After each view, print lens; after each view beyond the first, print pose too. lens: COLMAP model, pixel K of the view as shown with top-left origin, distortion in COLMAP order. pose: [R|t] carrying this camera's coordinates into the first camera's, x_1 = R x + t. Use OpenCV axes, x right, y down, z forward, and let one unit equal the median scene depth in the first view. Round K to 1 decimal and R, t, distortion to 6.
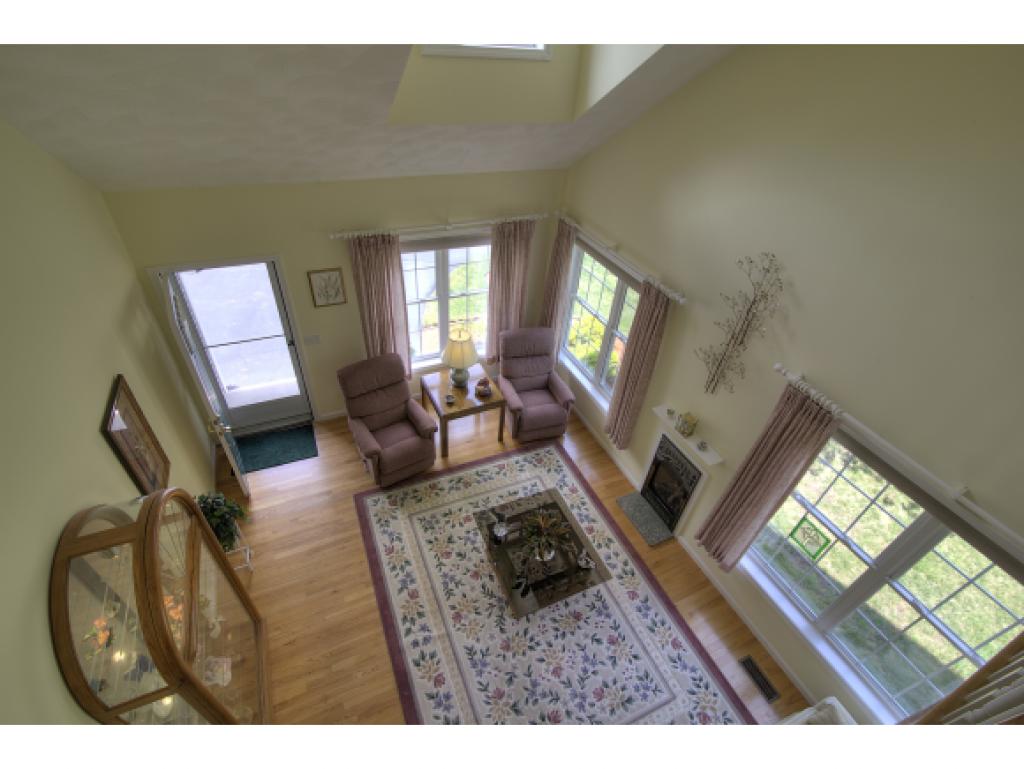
lens RADIAL K [[462.1, 0, 507.1], [0, 462.1, 385.2], [0, 0, 1]] dist [-0.017258, -0.000800]
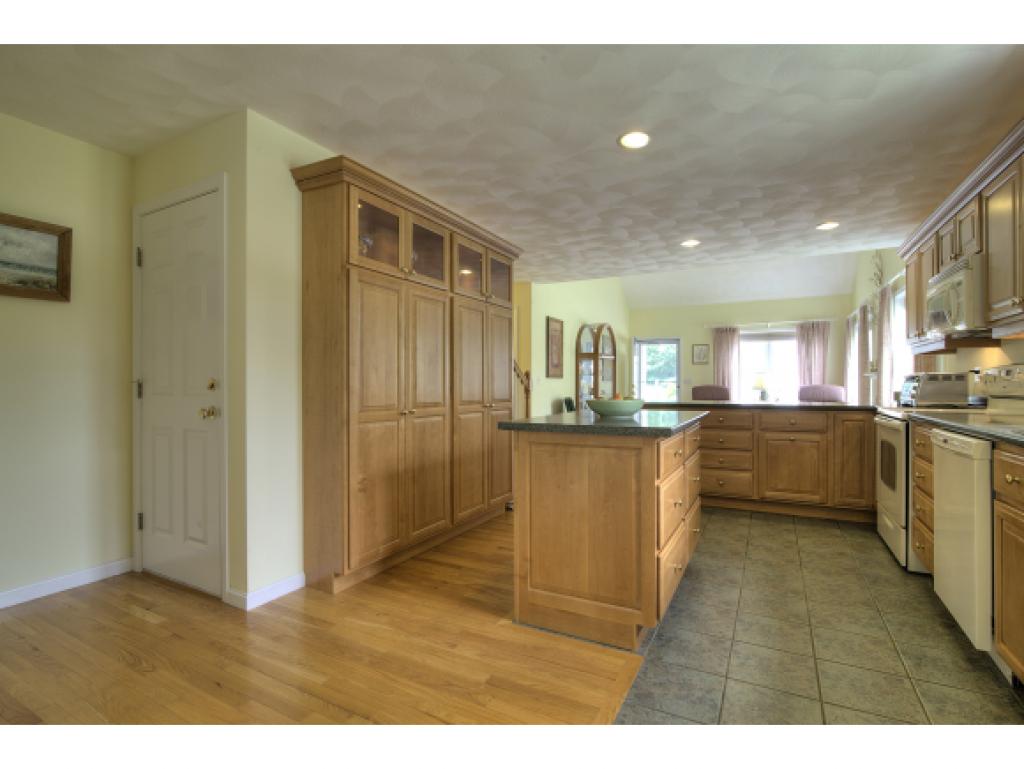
lens RADIAL K [[491.3, 0, 514.0], [0, 491.3, 376.7], [0, 0, 1]] dist [-0.016495, -0.000433]
pose [[0.599441, -0.096819, -0.794542, 0.915291], [-0.469293, 0.761626, -0.446866, 1.345818], [0.648409, 0.640743, 0.411114, -0.403890]]
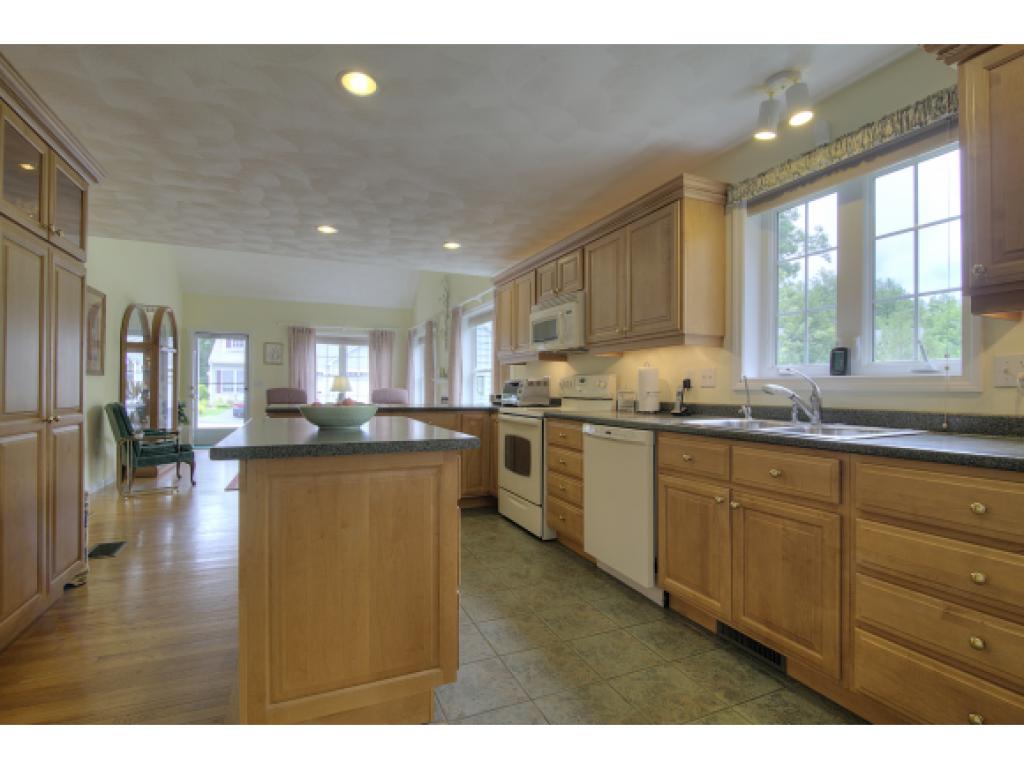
lens RADIAL K [[491.3, 0, 508.7], [0, 491.3, 382.8], [0, 0, 1]] dist [-0.016495, -0.000433]
pose [[0.996747, -0.075949, -0.026981, 0.670572], [0.040427, 0.760702, -0.647842, 1.329002], [0.069727, 0.644643, 0.761297, -0.413048]]
